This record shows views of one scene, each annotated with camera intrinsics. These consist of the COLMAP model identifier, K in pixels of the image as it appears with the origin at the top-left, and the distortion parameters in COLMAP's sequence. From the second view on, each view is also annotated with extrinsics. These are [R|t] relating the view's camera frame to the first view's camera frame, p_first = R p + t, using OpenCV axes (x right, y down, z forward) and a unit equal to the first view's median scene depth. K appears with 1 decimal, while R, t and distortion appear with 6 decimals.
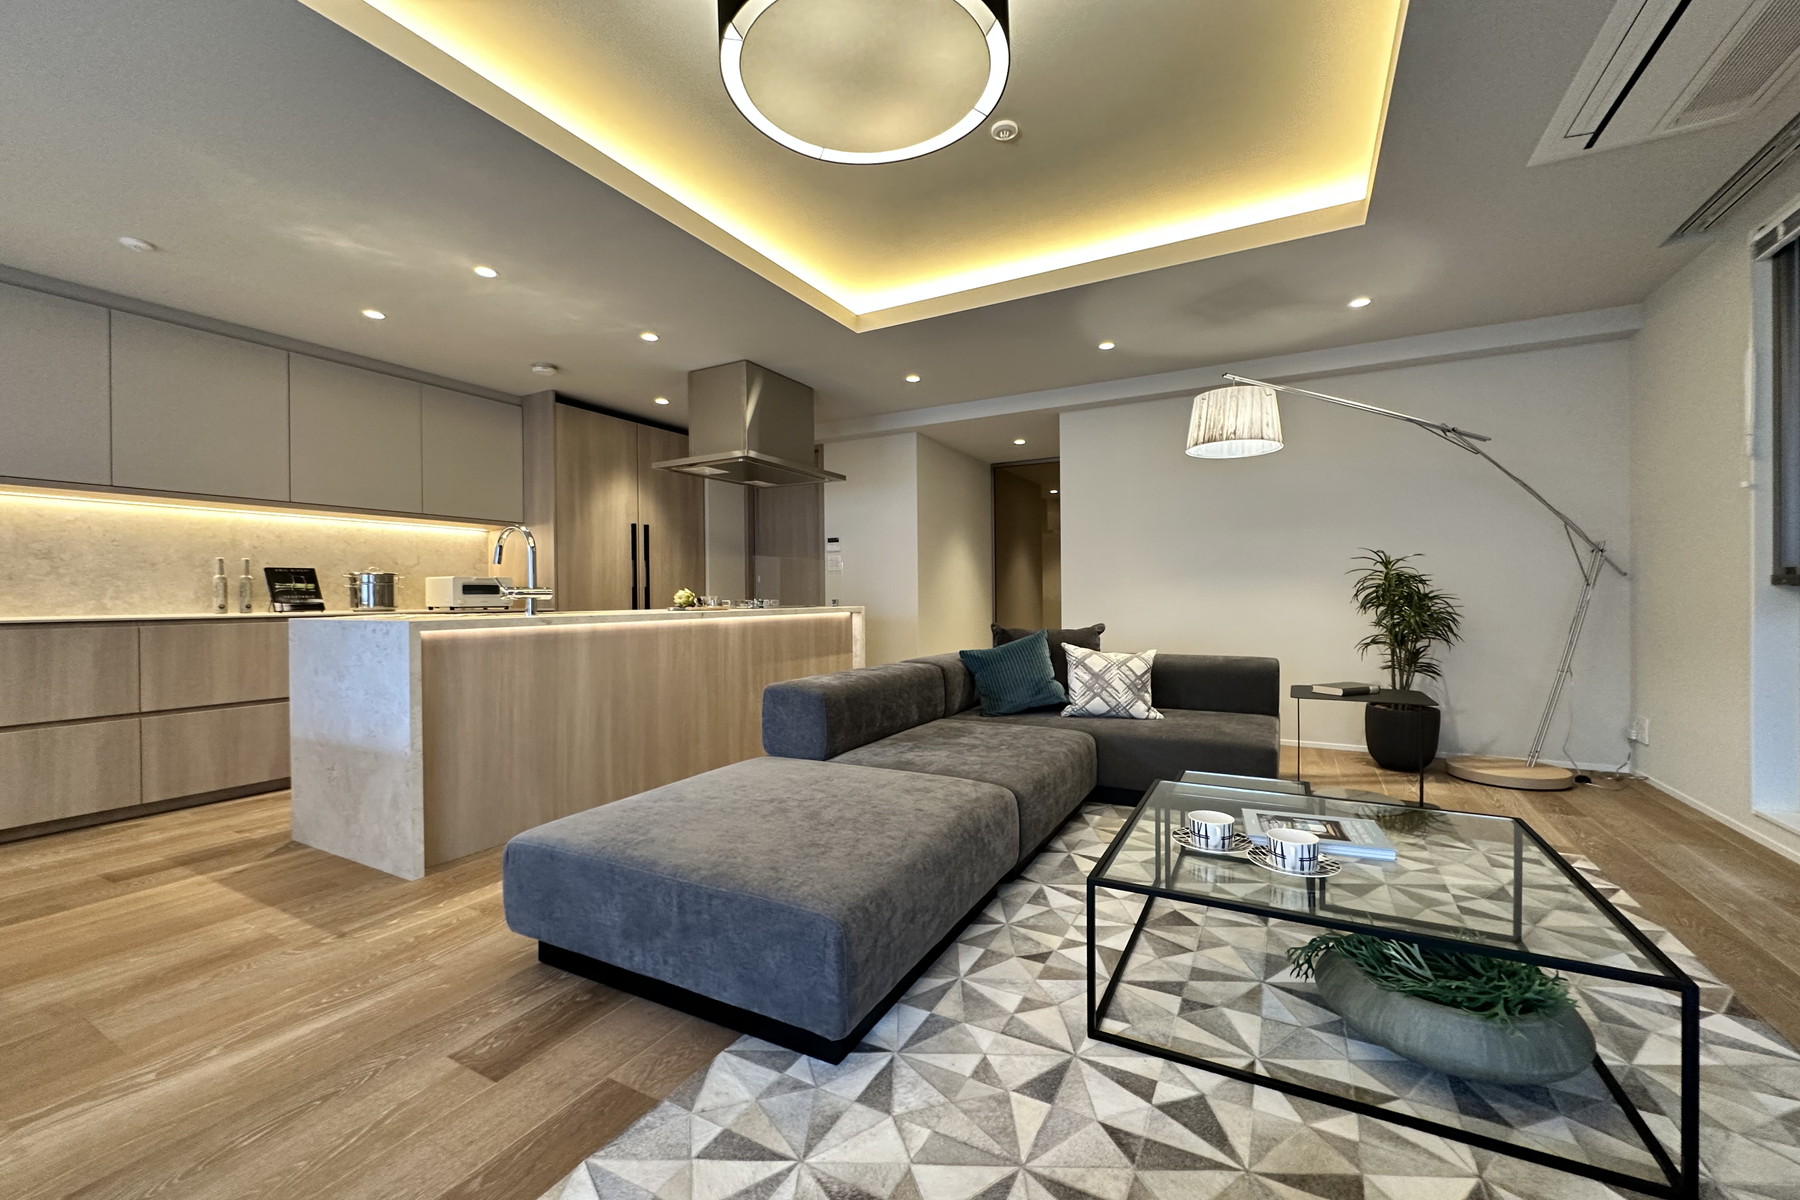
lens RADIAL K [[716.4, 0, 904.4], [0, 716.4, 602.0], [0, 0, 1]] dist [-0.002095, -0.000110]
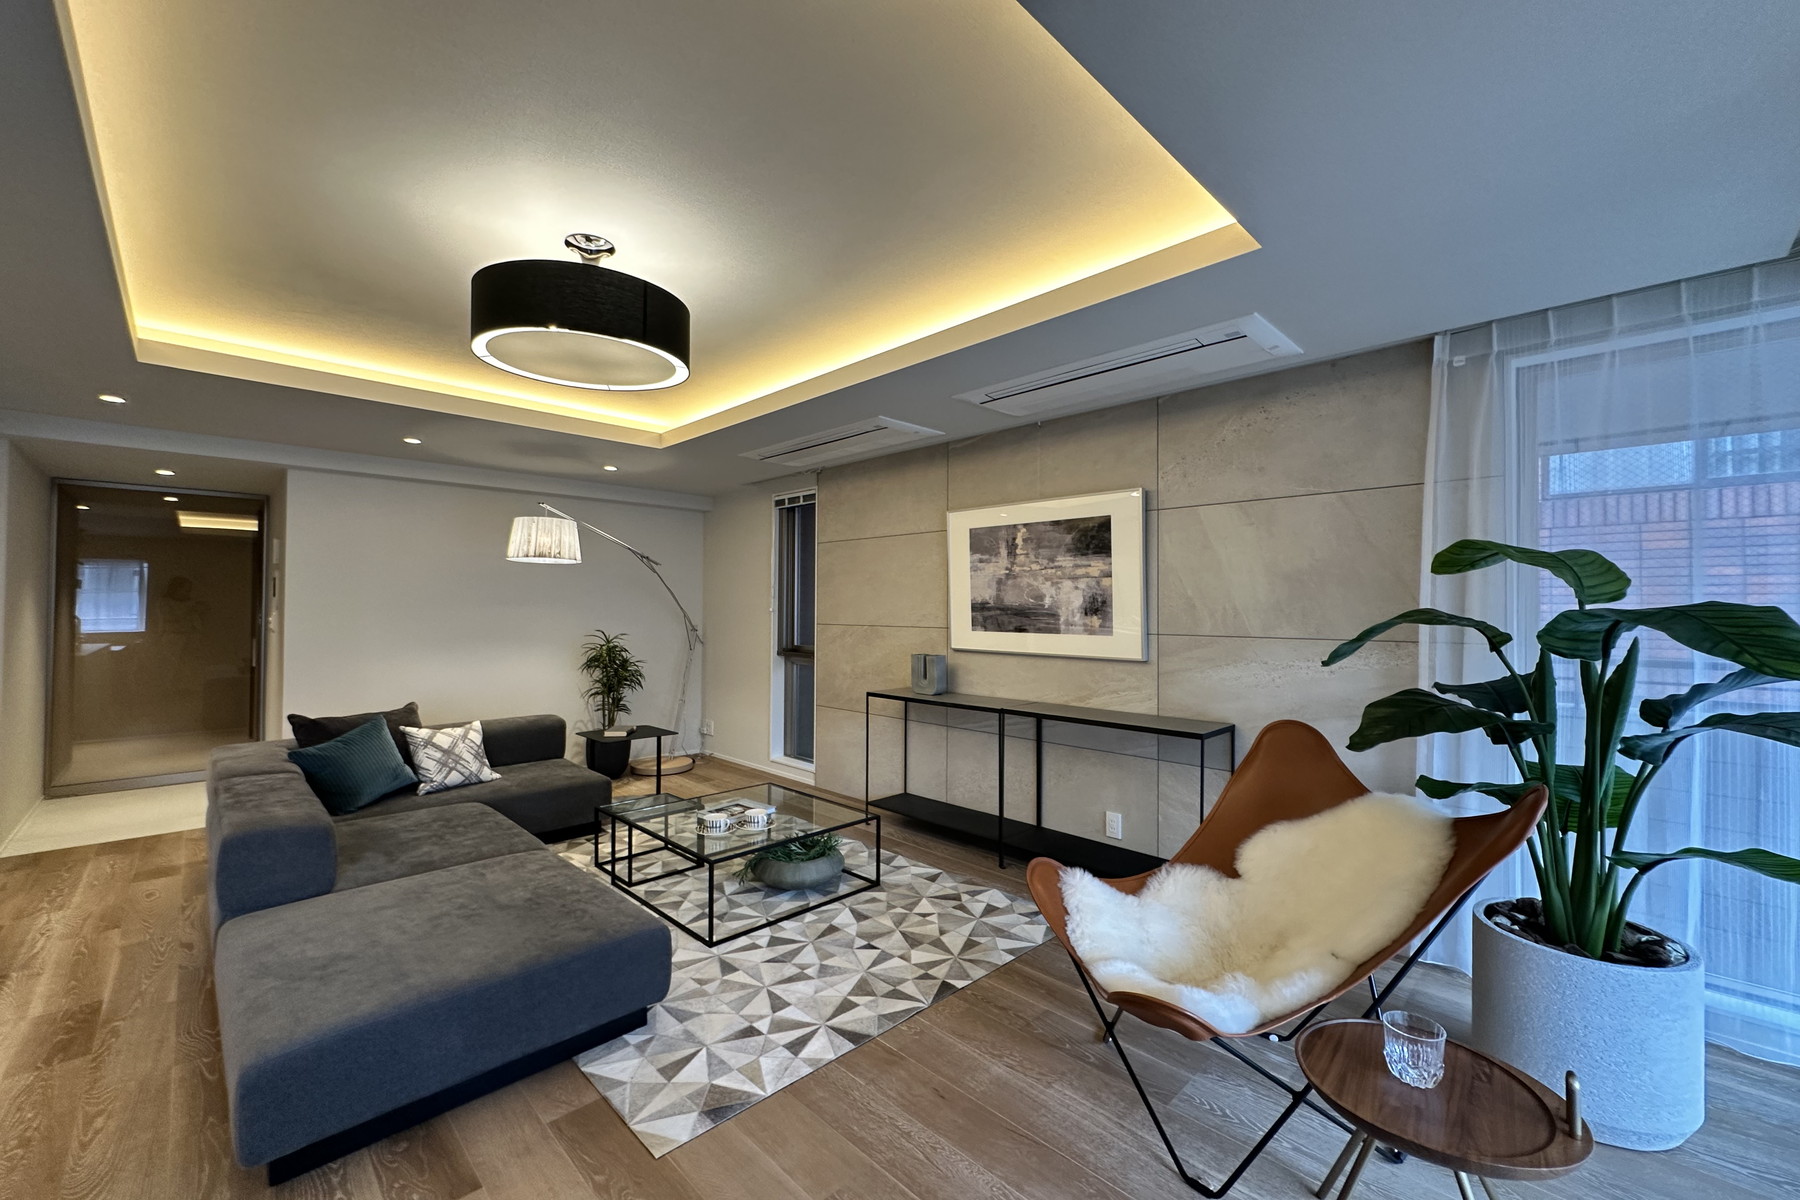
lens RADIAL K [[716.4, 0, 901.7], [0, 716.4, 605.3], [0, 0, 1]] dist [-0.002095, -0.000110]
pose [[0.288183, 0.014212, 0.957470, -0.609230], [0.001713, 0.999881, -0.015357, -0.109460], [-0.957574, 0.006066, 0.288124, -0.006024]]
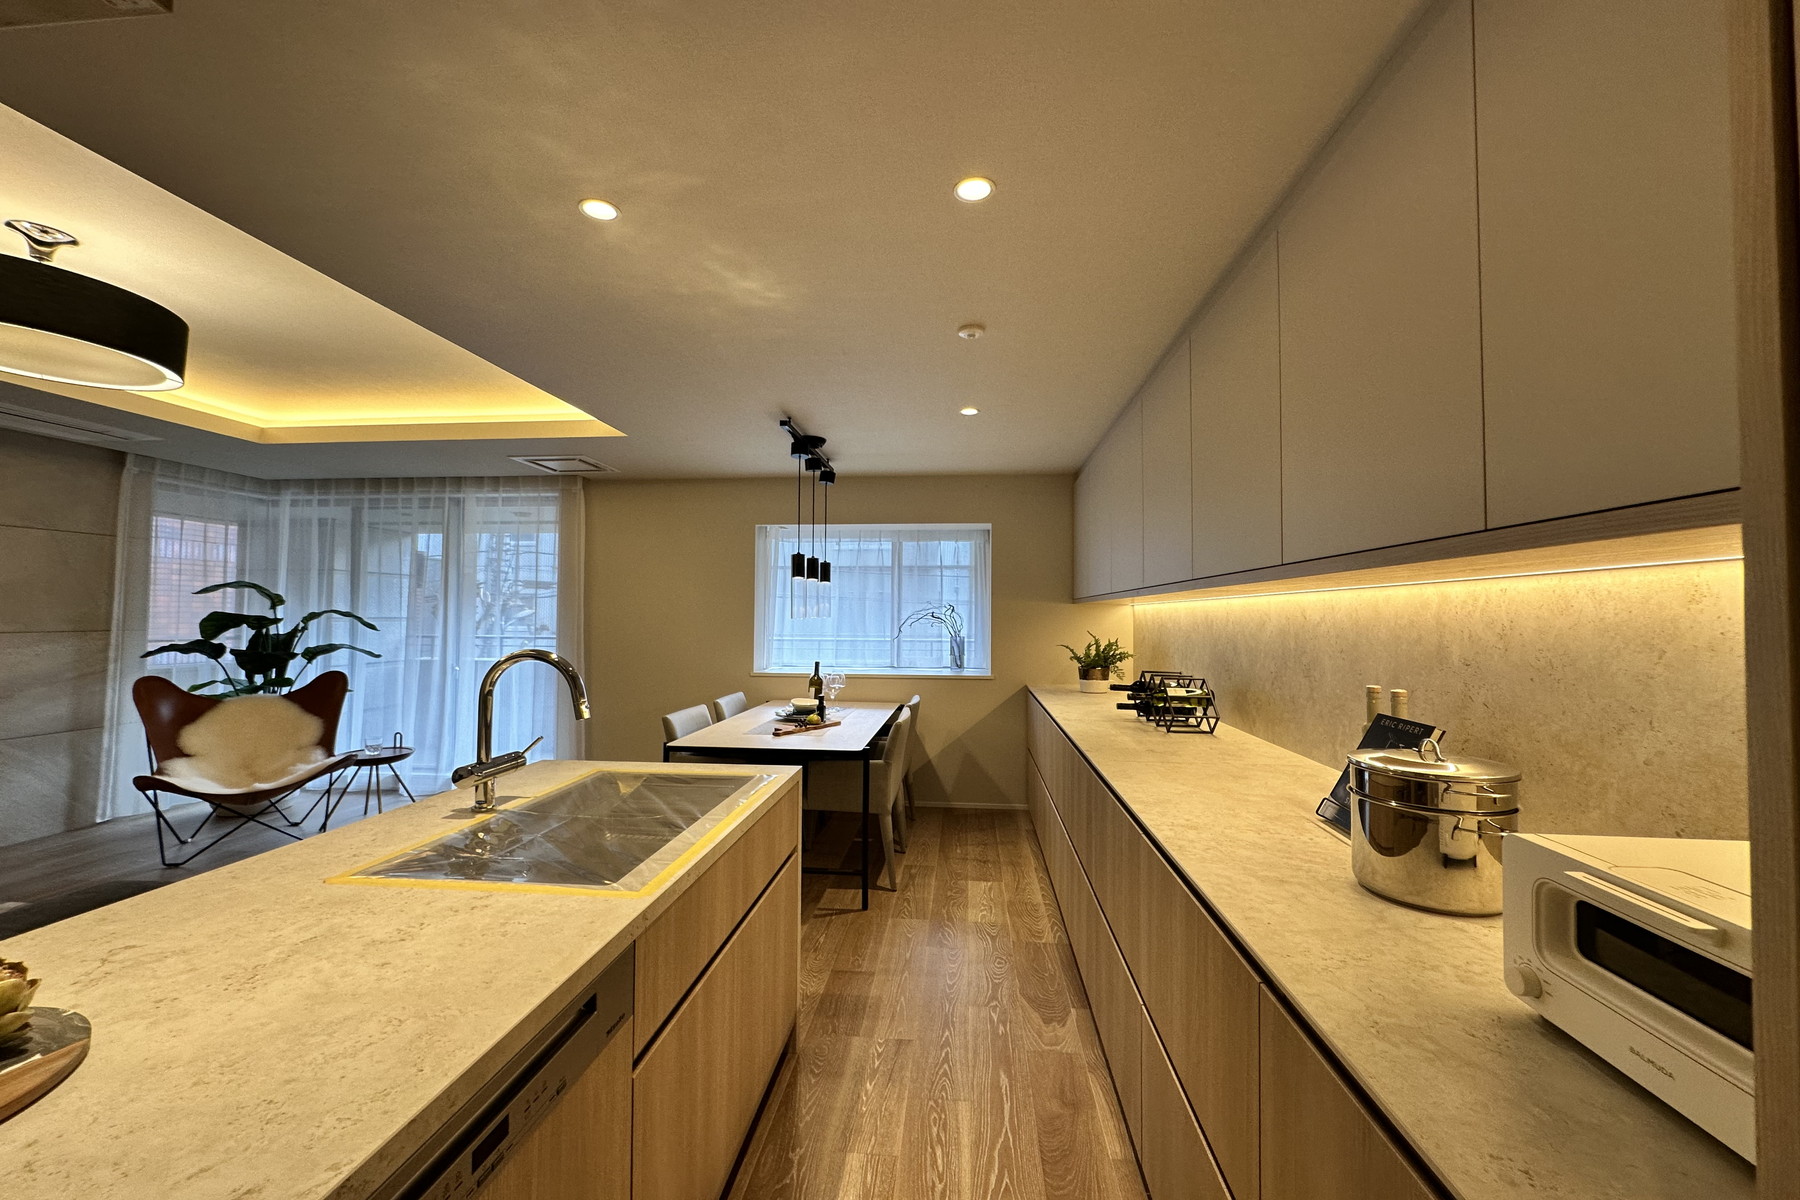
lens RADIAL K [[716.4, 0, 898.6], [0, 716.4, 595.9], [0, 0, 1]] dist [-0.002095, -0.000110]
pose [[-0.927886, -0.004865, -0.372831, -0.533033], [0.000412, 0.999901, -0.014073, -0.126049], [0.372863, -0.013212, -0.927792, 1.451383]]
